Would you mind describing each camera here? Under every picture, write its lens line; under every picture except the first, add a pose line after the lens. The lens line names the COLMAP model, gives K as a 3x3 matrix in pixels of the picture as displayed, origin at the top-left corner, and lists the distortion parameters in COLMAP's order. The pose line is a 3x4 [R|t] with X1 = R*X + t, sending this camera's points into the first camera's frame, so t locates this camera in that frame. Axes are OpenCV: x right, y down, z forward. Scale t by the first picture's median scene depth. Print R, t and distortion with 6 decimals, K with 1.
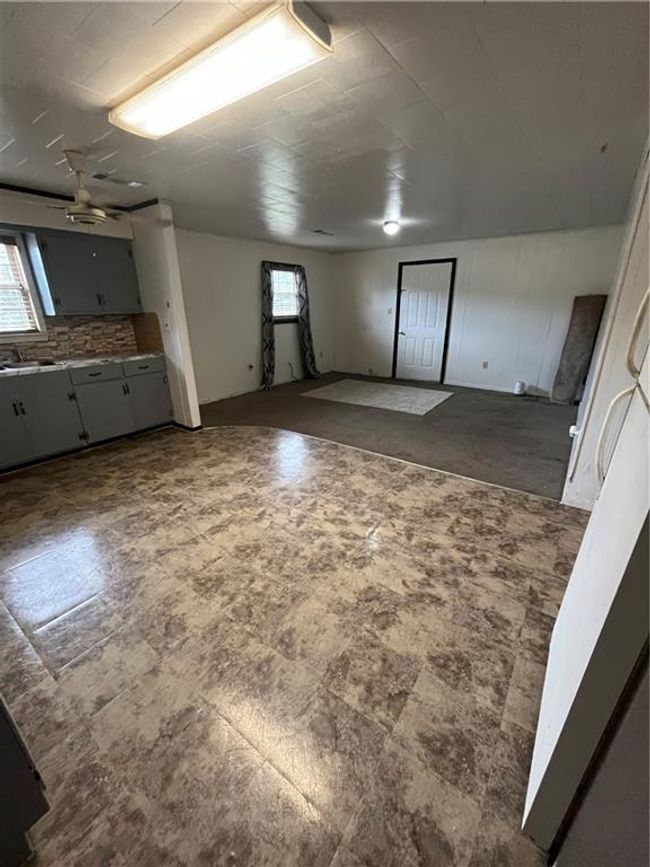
lens RADIAL K [[350.1, 0, 323.8], [0, 350.1, 437.0], [0, 0, 1]] dist [-0.000020, -0.000242]
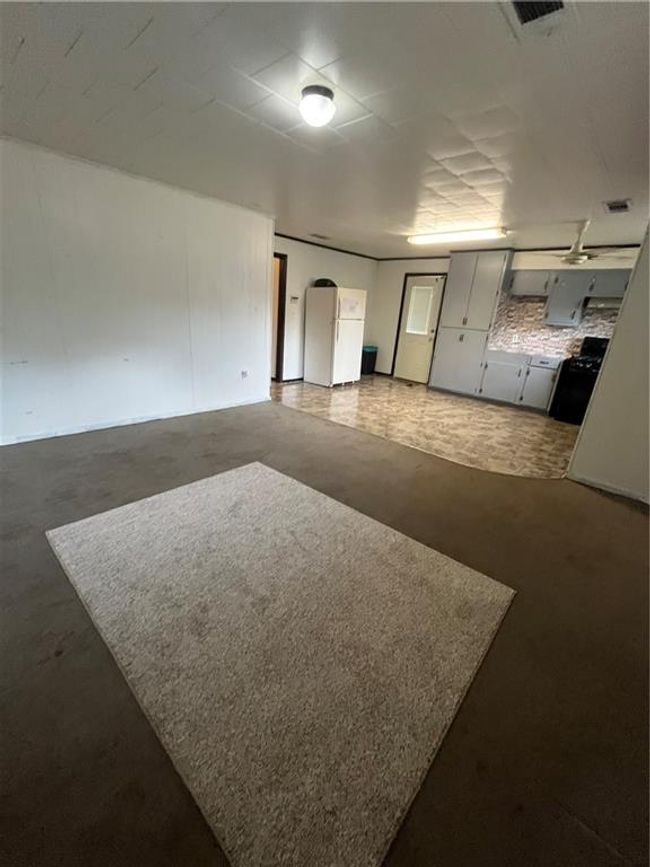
lens RADIAL K [[350.1, 0, 326.4], [0, 350.1, 434.1], [0, 0, 1]] dist [-0.000020, -0.000242]
pose [[-0.991834, -0.095295, 0.084759, 0.142352], [-0.017975, 0.762409, 0.646845, -0.731449], [-0.126263, 0.640040, -0.757896, 1.996568]]
